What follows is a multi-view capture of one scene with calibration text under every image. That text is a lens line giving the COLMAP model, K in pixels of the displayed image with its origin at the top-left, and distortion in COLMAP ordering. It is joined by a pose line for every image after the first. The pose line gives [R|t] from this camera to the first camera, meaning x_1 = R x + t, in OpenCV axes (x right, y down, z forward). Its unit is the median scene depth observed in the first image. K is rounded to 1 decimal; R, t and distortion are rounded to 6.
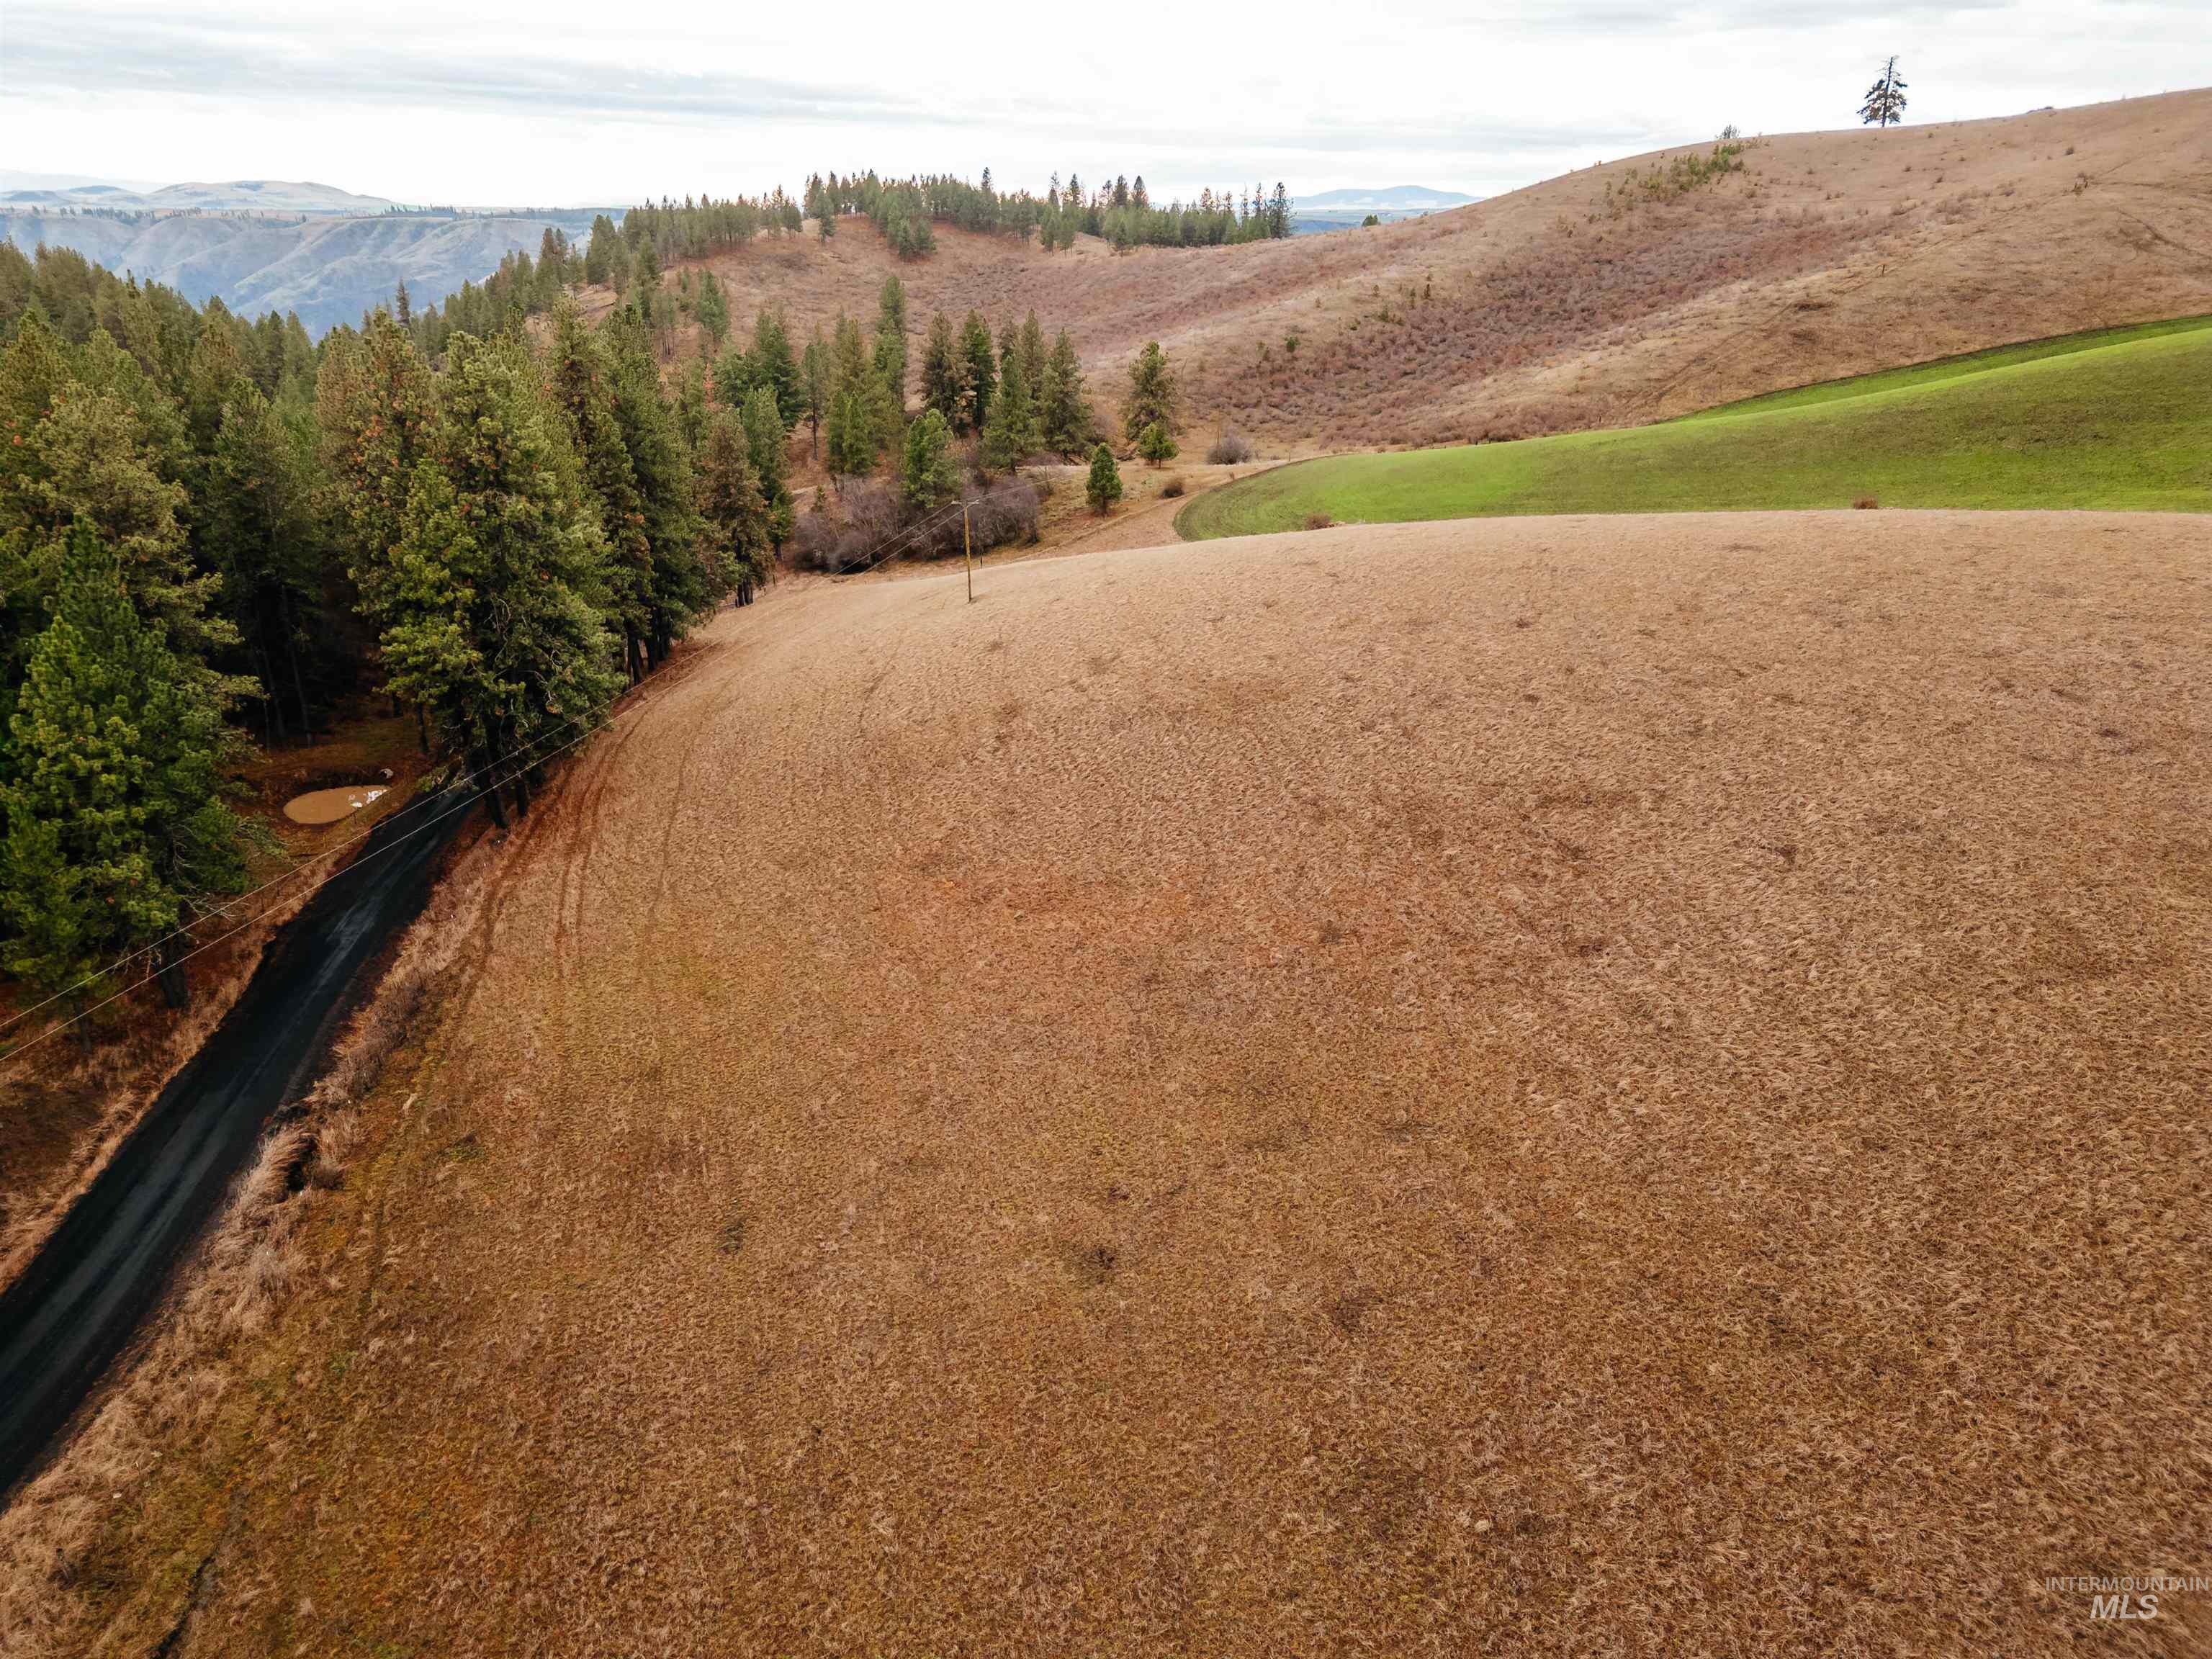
lens RADIAL K [[1553.2, 0, 1116.5], [0, 1553.2, 825.7], [0, 0, 1]] dist [0.074565, -0.059548]
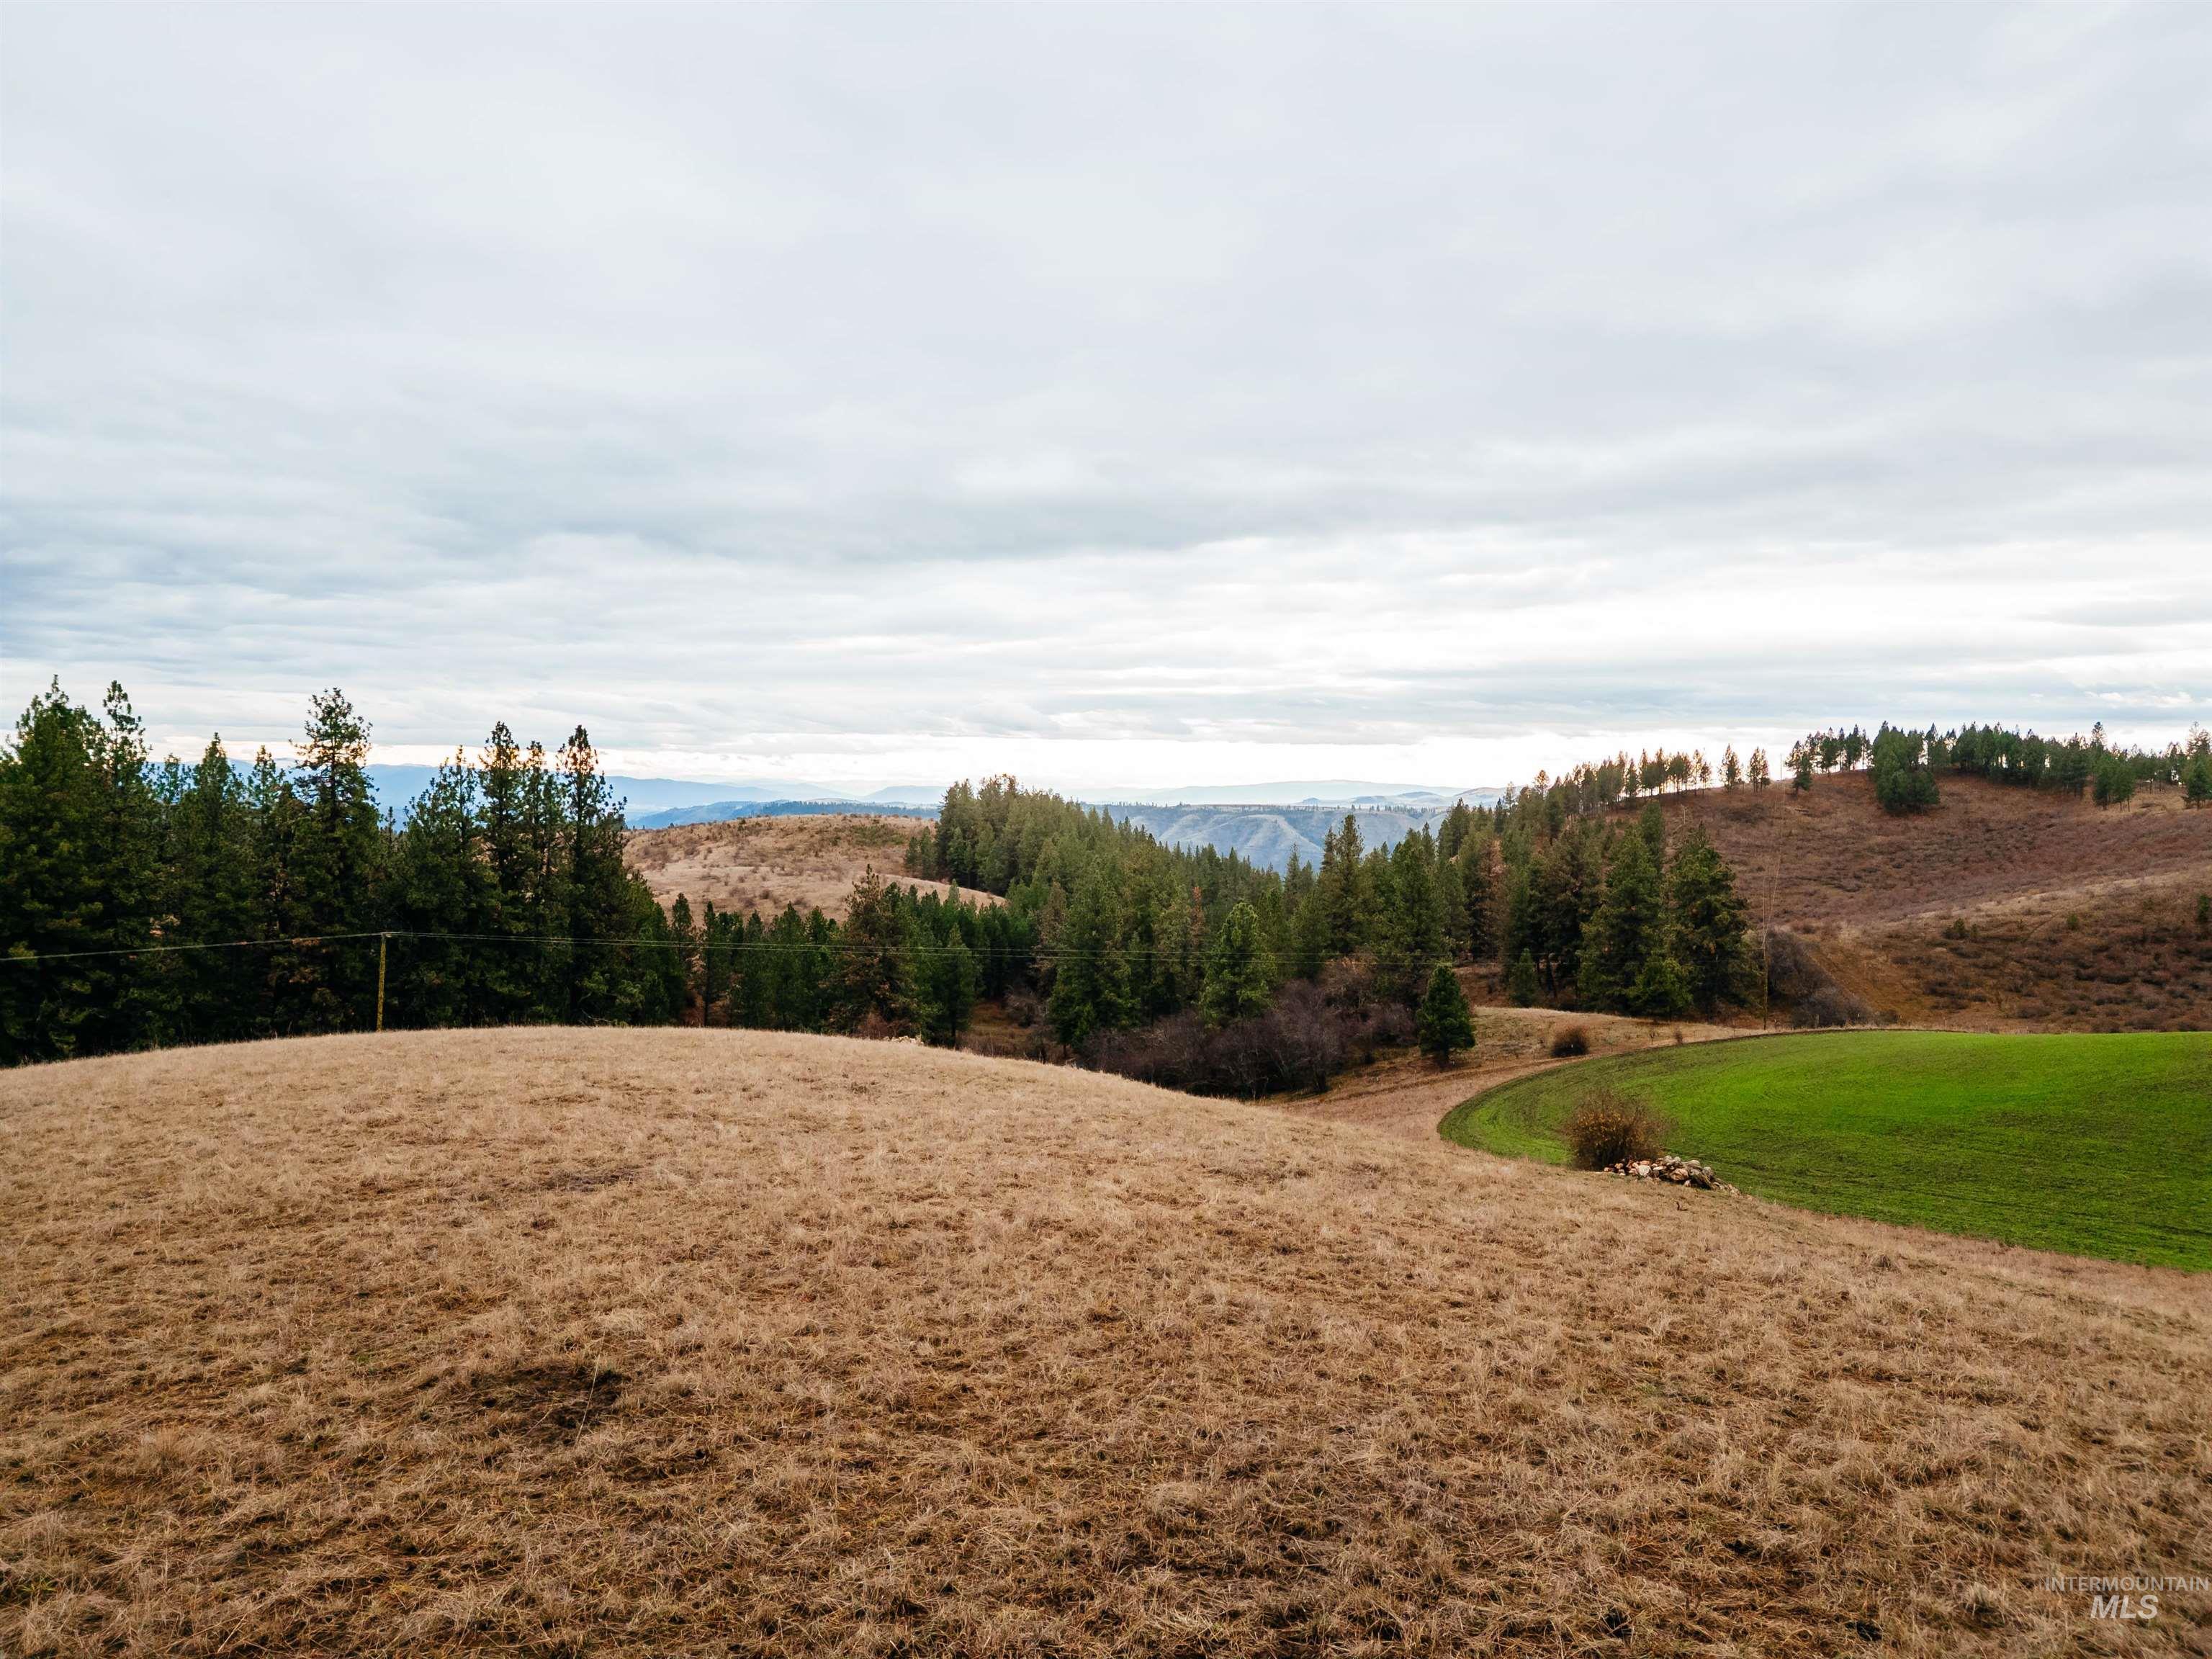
lens RADIAL K [[1553.2, 0, 1098.7], [0, 1553.2, 830.8], [0, 0, 1]] dist [0.074565, -0.059548]
pose [[0.737336, 0.016784, -0.675318, 0.308503], [-0.252263, 0.934212, -0.252211, -0.087145], [0.626657, 0.356322, 0.693062, 0.400089]]
